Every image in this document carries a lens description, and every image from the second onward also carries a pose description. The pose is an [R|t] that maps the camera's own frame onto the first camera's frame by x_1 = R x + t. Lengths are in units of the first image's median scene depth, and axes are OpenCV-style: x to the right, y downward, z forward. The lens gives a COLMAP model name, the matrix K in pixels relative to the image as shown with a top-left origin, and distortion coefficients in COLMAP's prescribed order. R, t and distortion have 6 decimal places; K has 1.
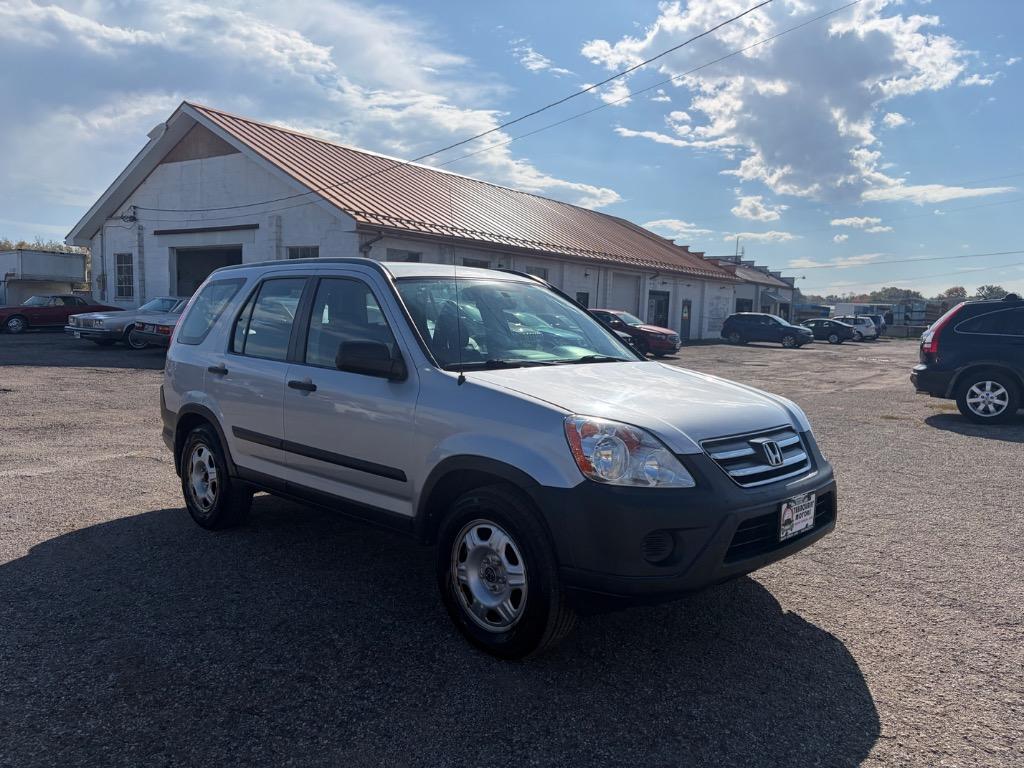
lens RADIAL K [[773.2, 0, 513.5], [0, 773.2, 386.6], [0, 0, 1]] dist [0.009506, -0.013181]
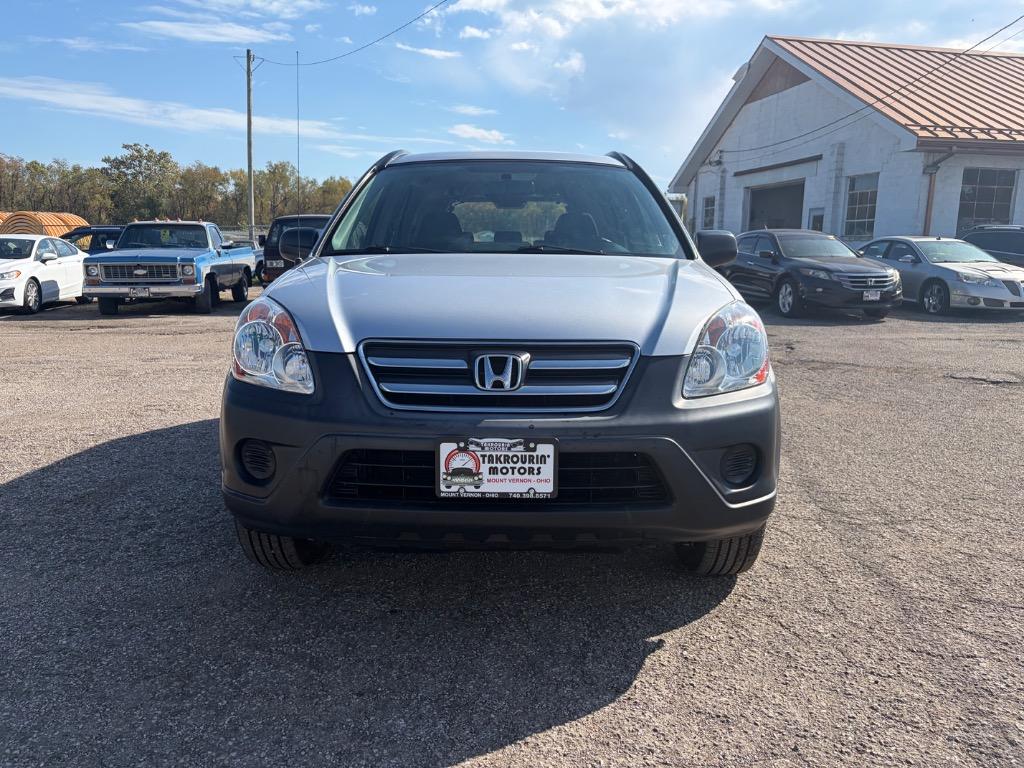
lens RADIAL K [[773.2, 0, 507.7], [0, 773.2, 382.5], [0, 0, 1]] dist [0.009506, -0.013181]
pose [[0.699447, 0.102776, -0.707256, 0.087350], [-0.057323, 0.994485, 0.087825, 0.003990], [0.712382, -0.020887, 0.701481, 0.059422]]
